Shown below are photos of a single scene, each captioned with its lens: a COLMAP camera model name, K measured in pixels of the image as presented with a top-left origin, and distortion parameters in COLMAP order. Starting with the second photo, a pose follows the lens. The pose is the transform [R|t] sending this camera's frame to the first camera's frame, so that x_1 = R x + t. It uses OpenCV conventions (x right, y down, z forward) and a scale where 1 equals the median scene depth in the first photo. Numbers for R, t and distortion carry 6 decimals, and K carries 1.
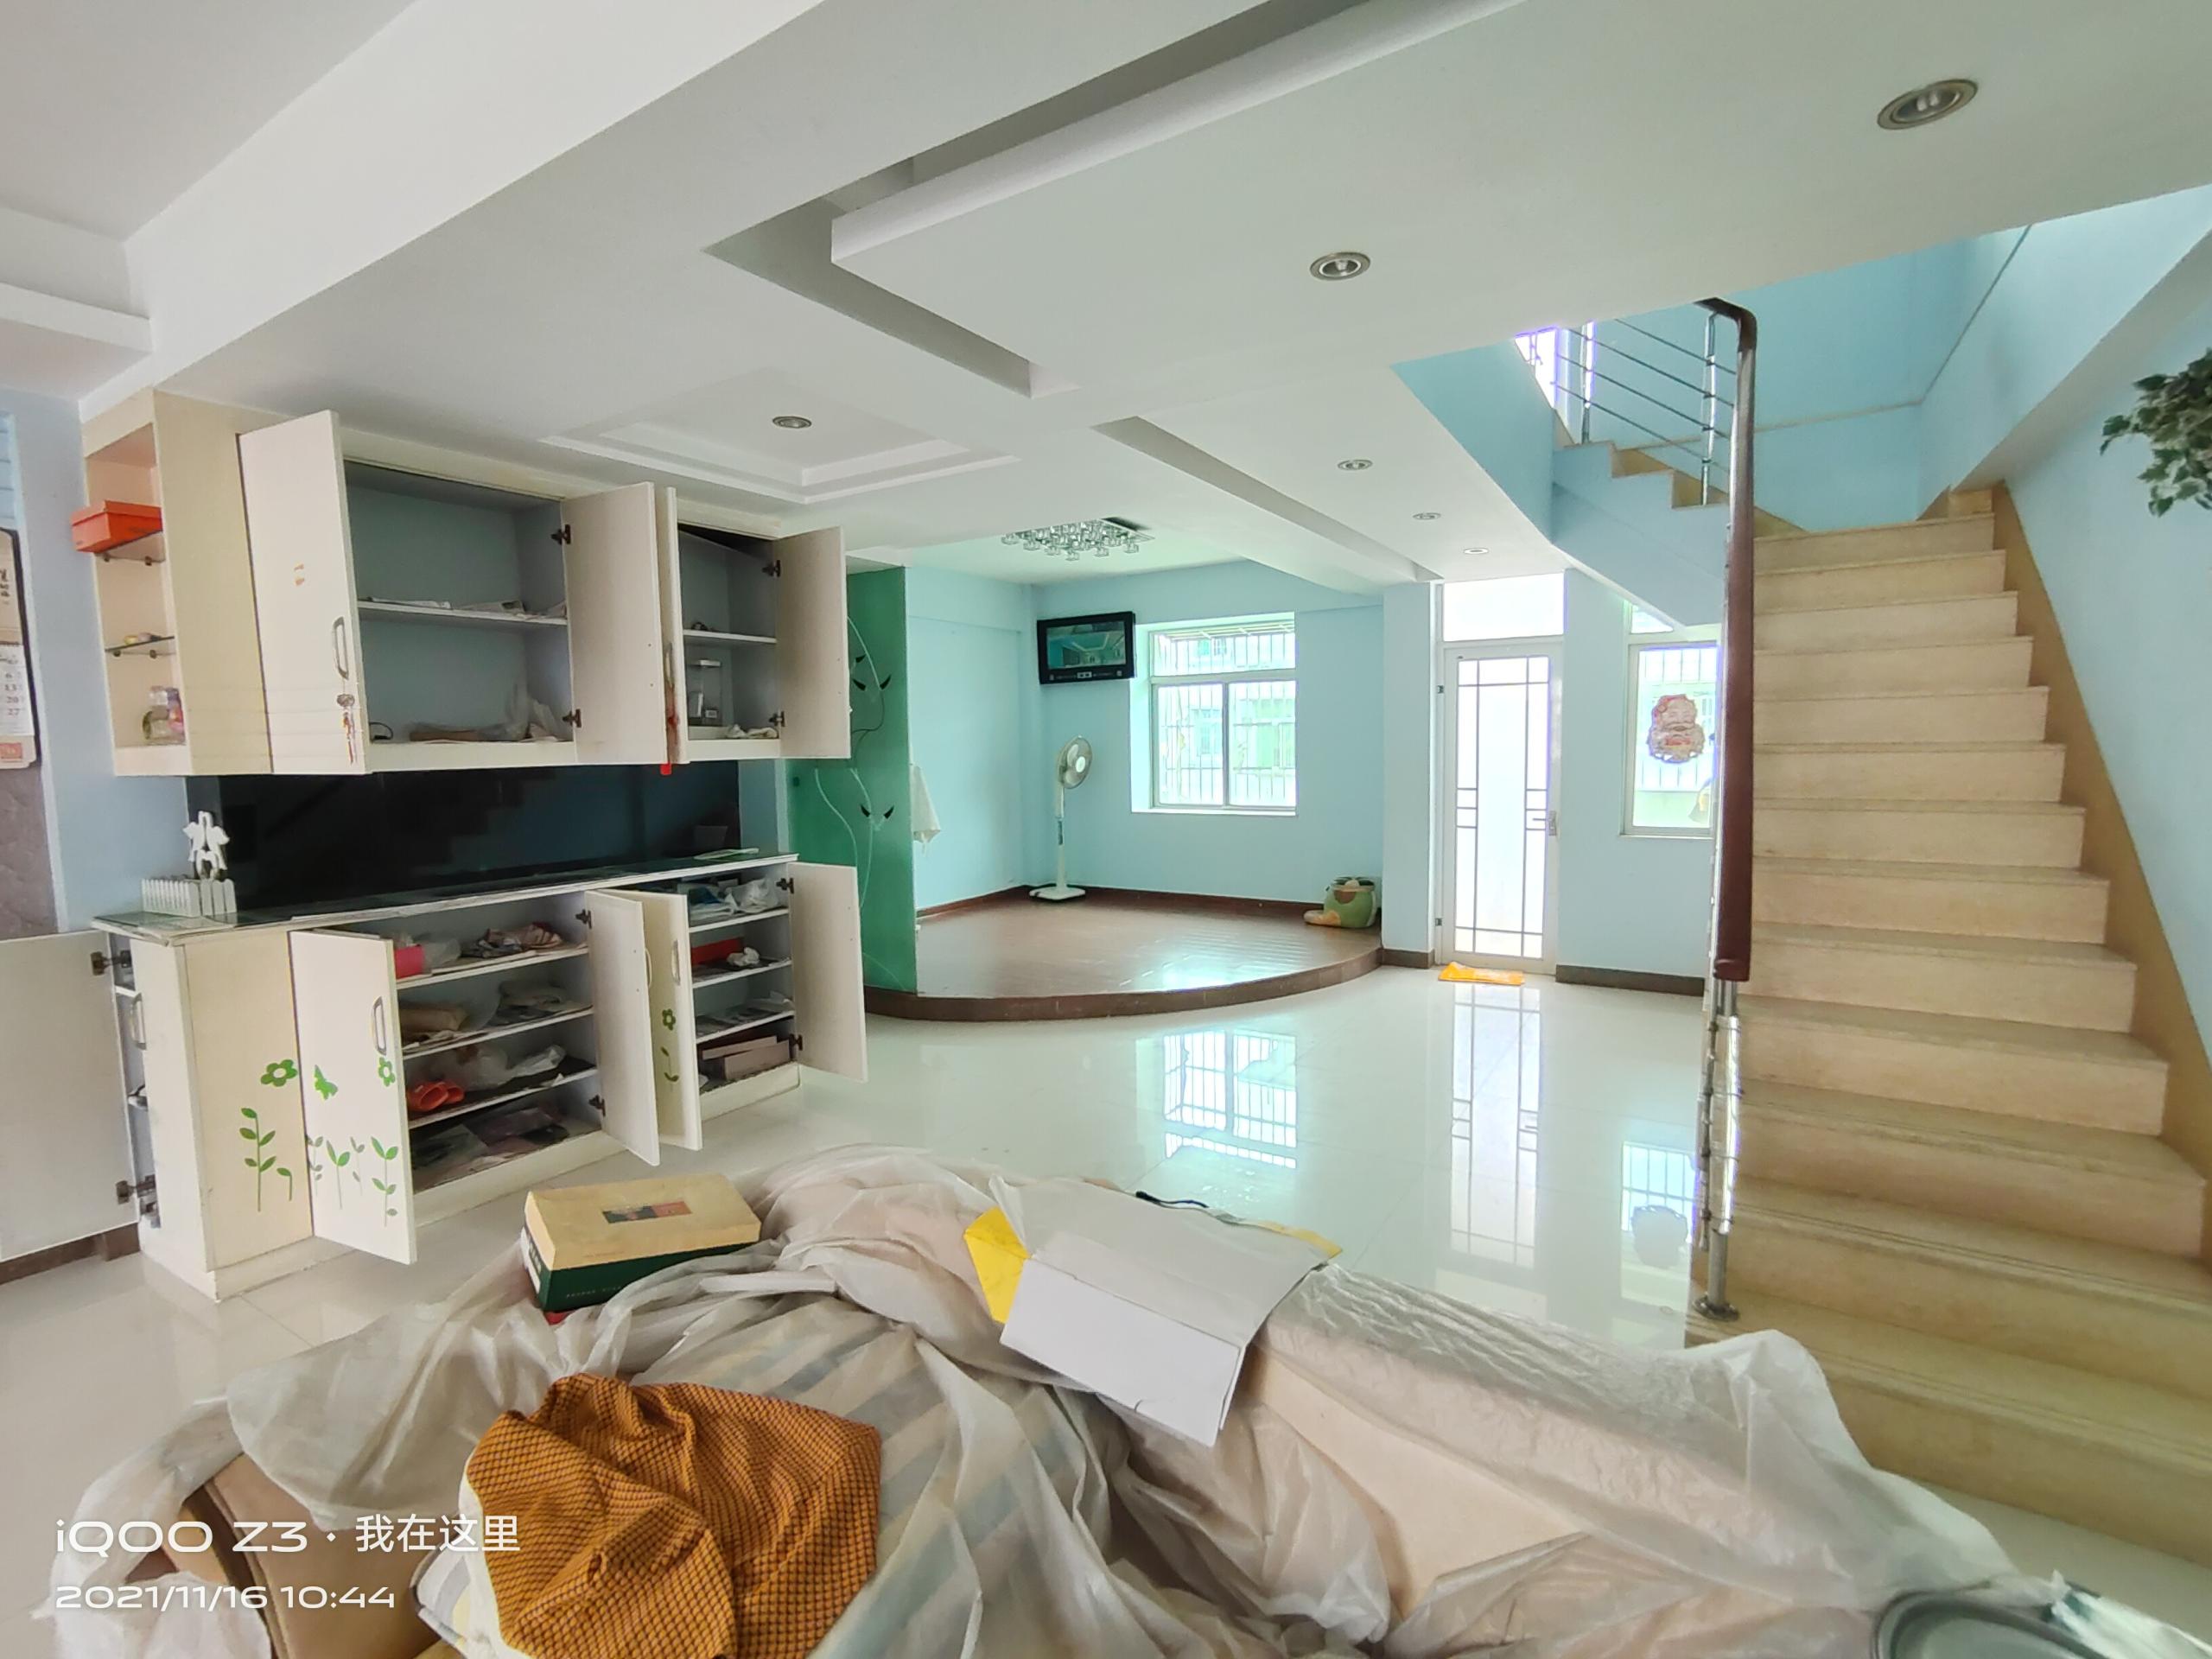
lens RADIAL K [[1006.9, 0, 1106.0], [0, 1006.9, 829.5], [0, 0, 1]] dist [-0.068825, 0.059892]
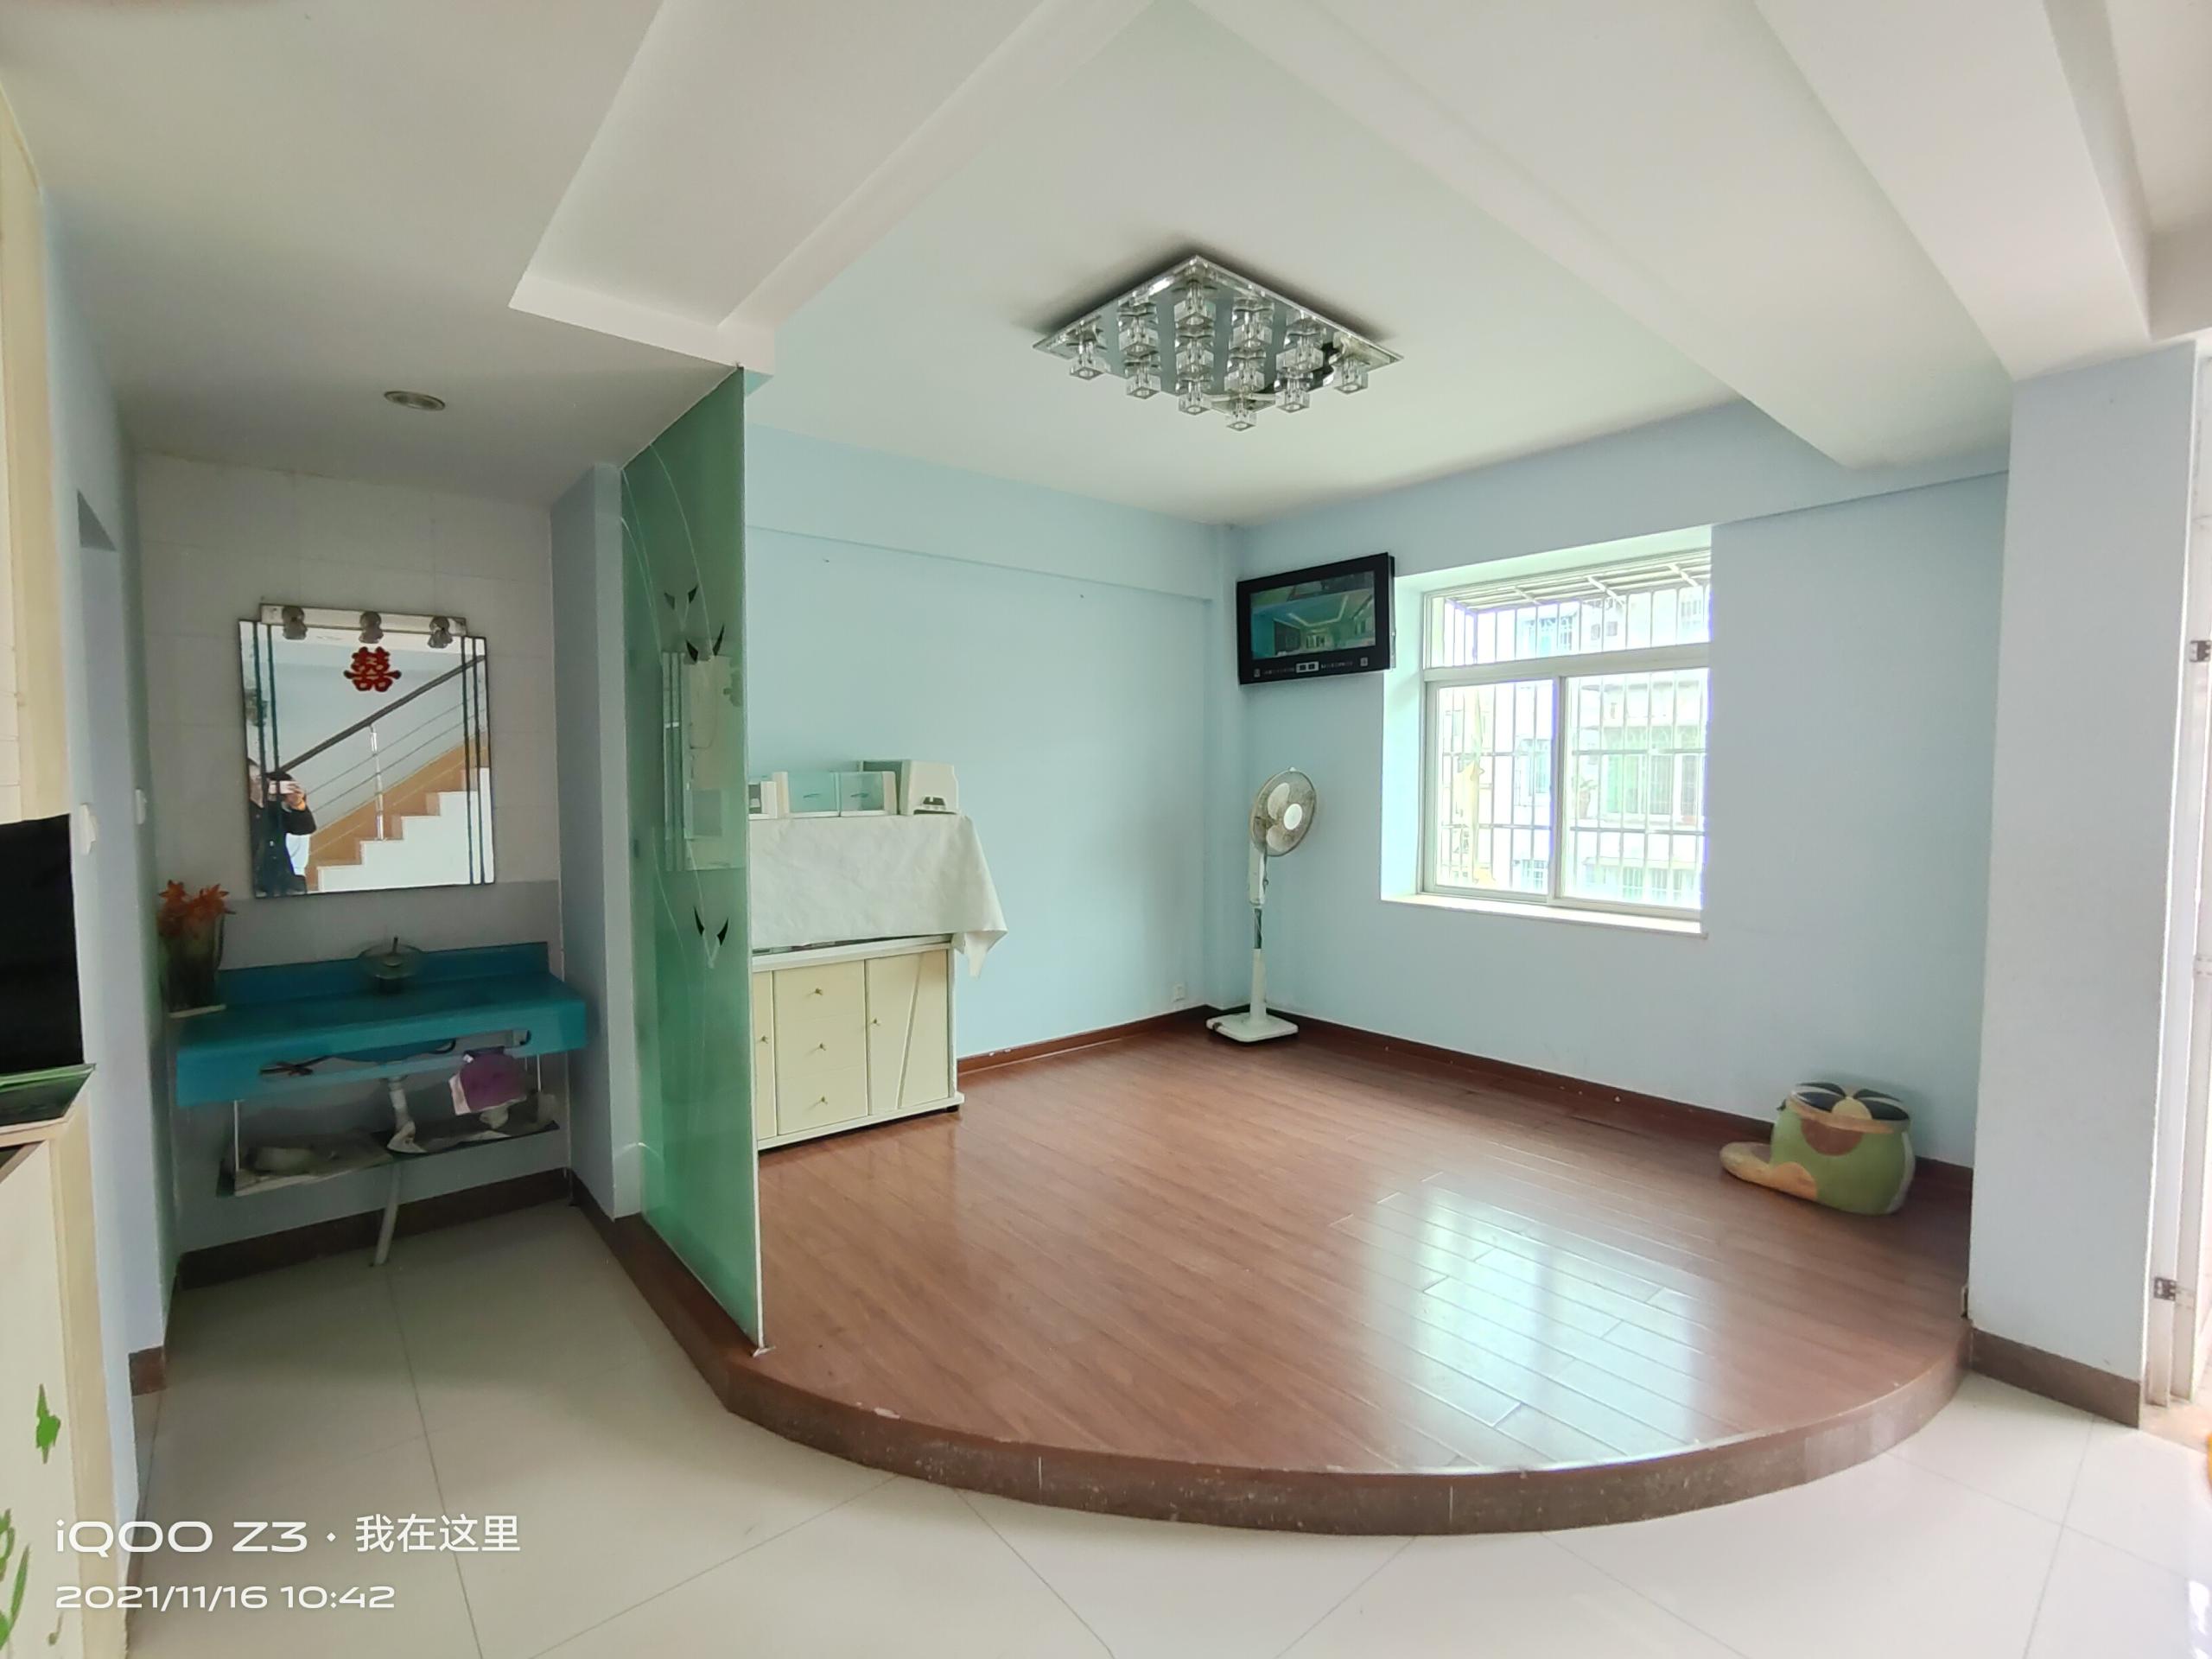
lens RADIAL K [[1006.9, 0, 1106.0], [0, 1006.9, 829.5], [0, 0, 1]] dist [-0.068825, 0.059892]
pose [[0.950394, 0.035545, -0.309010, 0.052828], [-0.044900, 0.998722, -0.023212, -0.038520], [0.307790, 0.035935, 0.950776, 0.404533]]
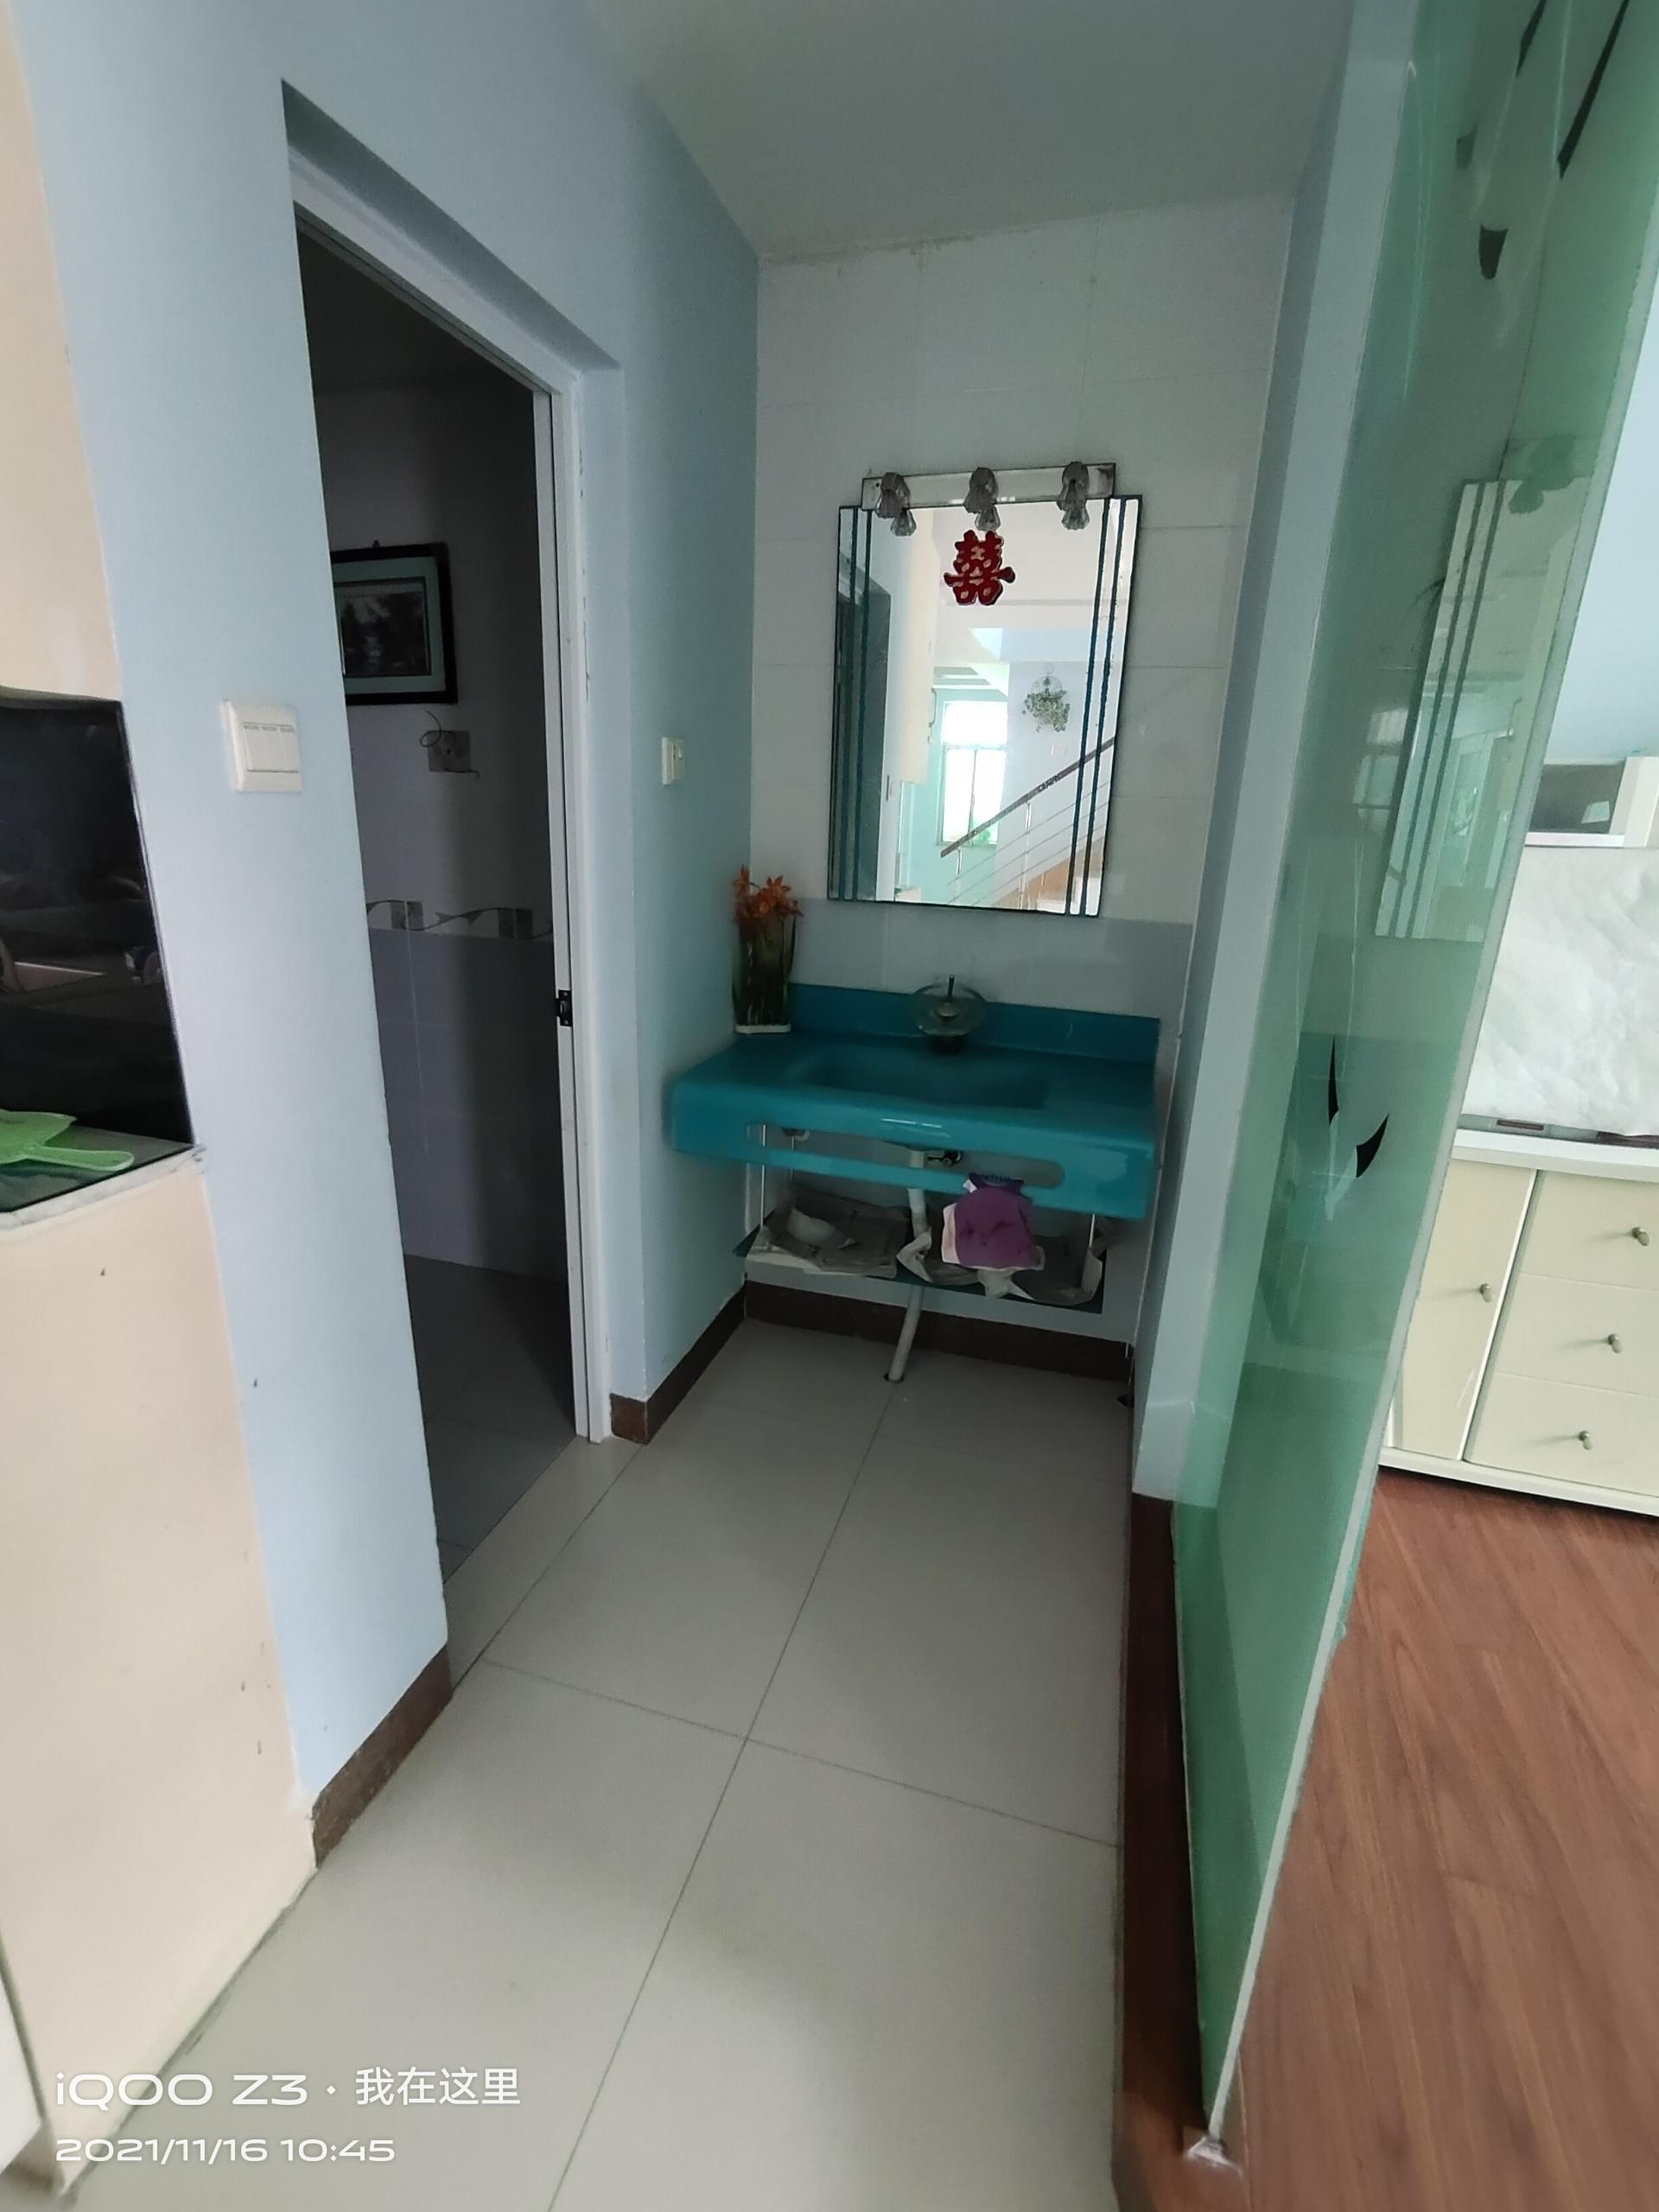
lens RADIAL K [[1006.4, 0, 826.5], [0, 1006.4, 1119.1], [0, 0, 1]] dist [-0.052305, 0.024305]
pose [[0.263992, 0.322940, -0.908855, -0.058102], [-0.120145, 0.945954, 0.301224, -0.035430], [0.957013, 0.029673, 0.288524, 0.553471]]
